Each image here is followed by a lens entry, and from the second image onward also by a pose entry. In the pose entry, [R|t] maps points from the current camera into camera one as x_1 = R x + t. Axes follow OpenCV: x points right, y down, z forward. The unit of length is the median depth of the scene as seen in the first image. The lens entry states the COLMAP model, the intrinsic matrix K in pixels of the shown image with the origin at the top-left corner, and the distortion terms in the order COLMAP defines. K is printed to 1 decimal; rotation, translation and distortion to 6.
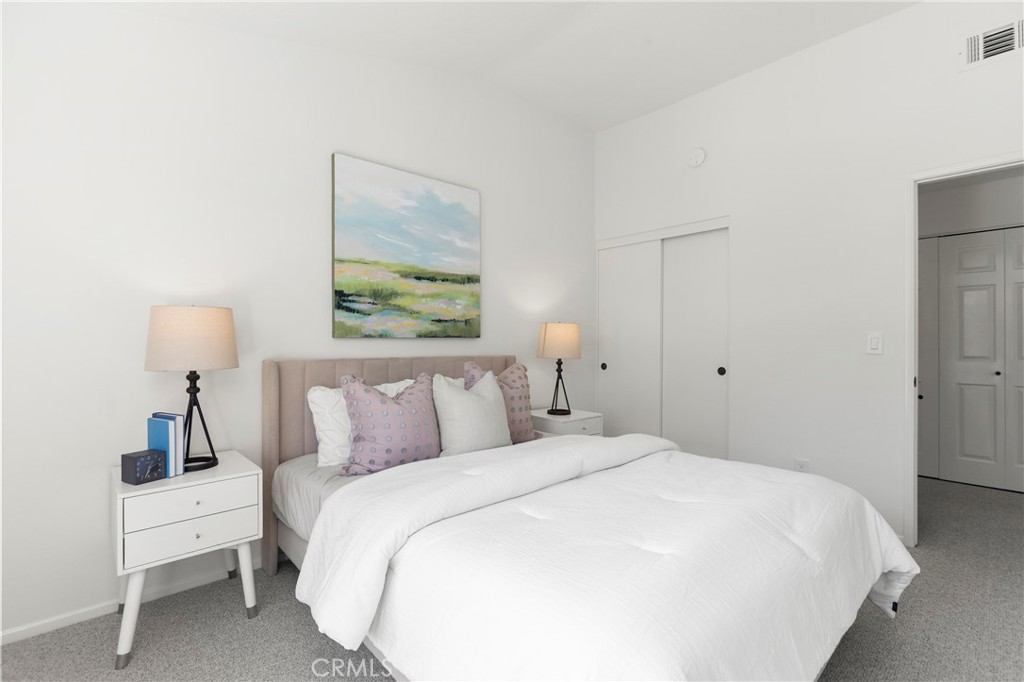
lens RADIAL K [[457.4, 0, 508.9], [0, 457.4, 339.1], [0, 0, 1]] dist [-0.014603, 0.001733]
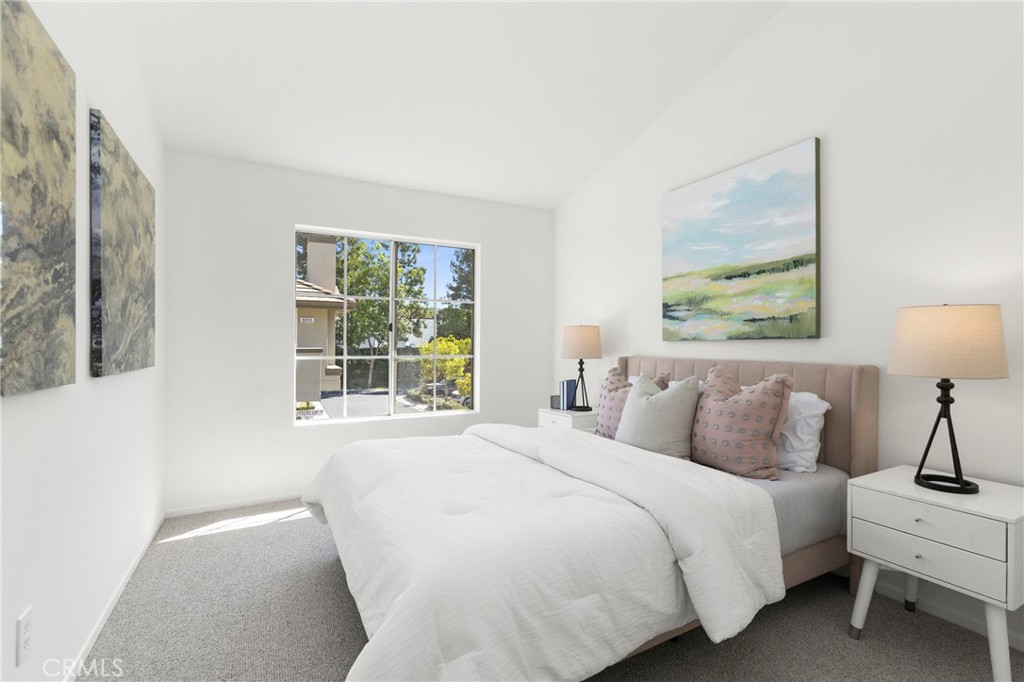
lens RADIAL K [[457.4, 0, 510.0], [0, 457.4, 344.3], [0, 0, 1]] dist [-0.014603, 0.001733]
pose [[-0.224744, -0.004874, -0.974406, 0.830633], [0.001056, 0.999986, -0.005246, 0.010589], [0.974417, -0.002208, -0.224736, 0.765759]]
